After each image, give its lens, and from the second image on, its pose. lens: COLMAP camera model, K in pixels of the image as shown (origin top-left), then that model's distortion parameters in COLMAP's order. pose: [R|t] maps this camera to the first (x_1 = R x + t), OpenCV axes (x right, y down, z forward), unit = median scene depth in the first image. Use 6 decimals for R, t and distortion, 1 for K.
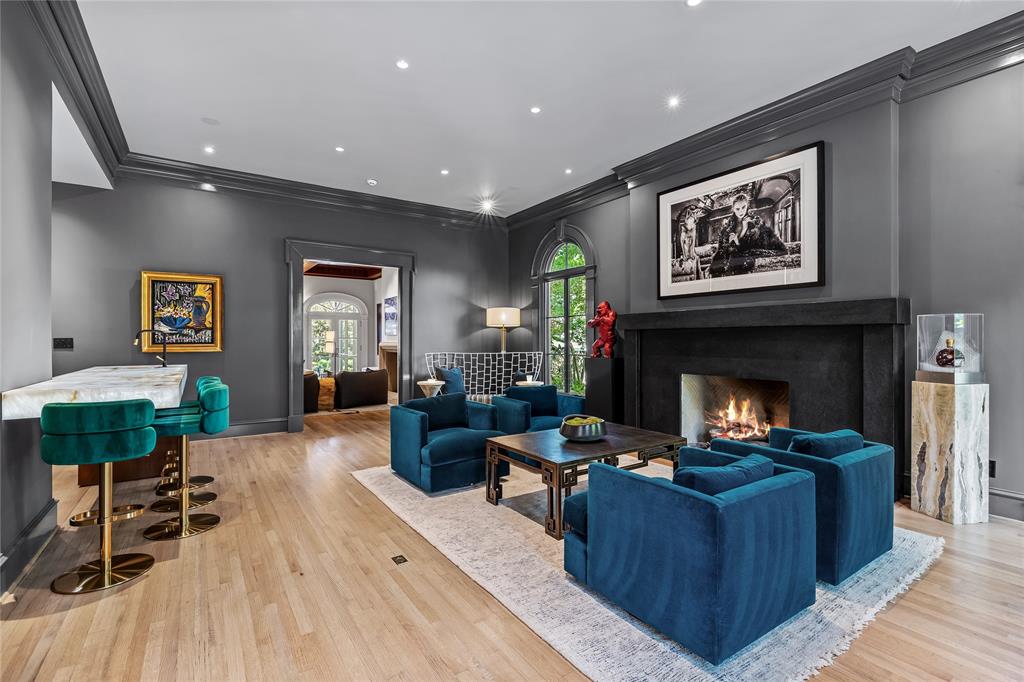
lens RADIAL K [[462.5, 0, 512.0], [0, 462.5, 341.0], [0, 0, 1]] dist [0.000627, 0.000007]
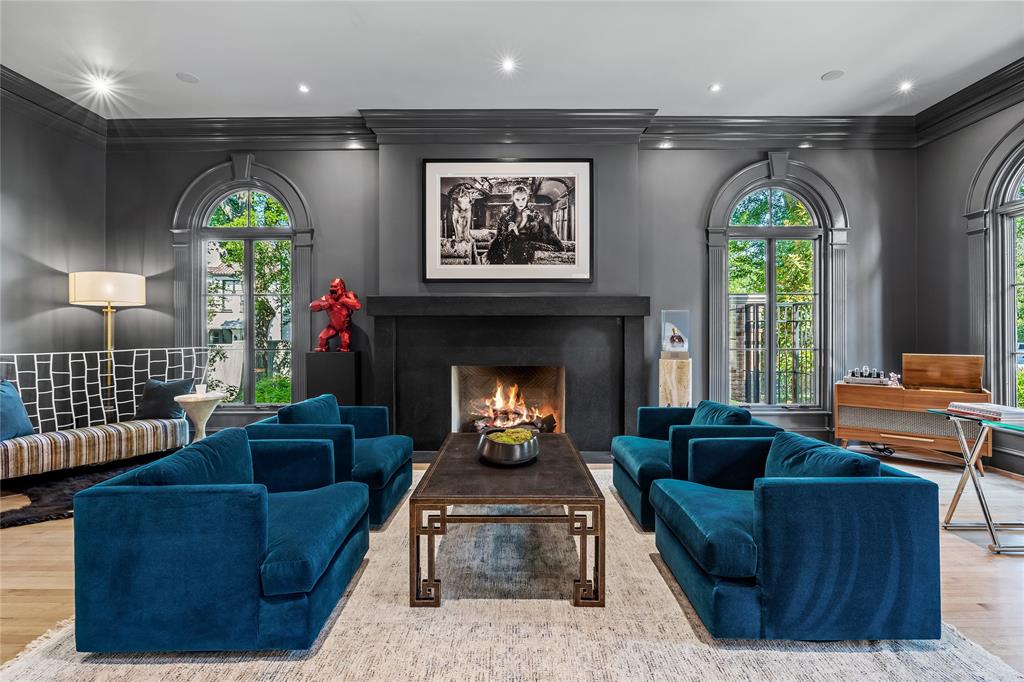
lens RADIAL K [[457.6, 0, 507.3], [0, 457.6, 331.2], [0, 0, 1]] dist [-0.003359, -0.000361]
pose [[0.567820, -0.002124, 0.823150, -0.330877], [0.001673, 0.999998, 0.001426, 0.001826], [-0.823151, 0.000567, 0.567822, 0.422669]]
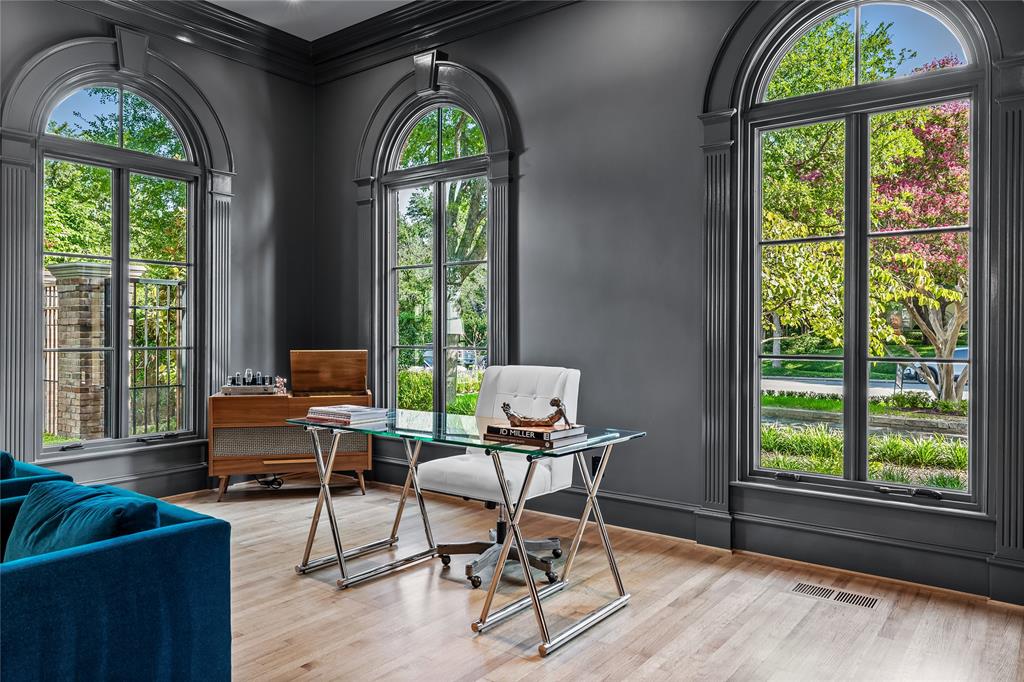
lens RADIAL K [[709.3, 0, 512.0], [0, 709.3, 341.0], [0, 0, 1]] dist [0.004535, 0.001490]
pose [[-0.313580, -0.012257, 0.949483, -0.255148], [-0.002034, 0.999923, 0.012237, 0.020068], [-0.949560, 0.001906, -0.313581, 0.317022]]
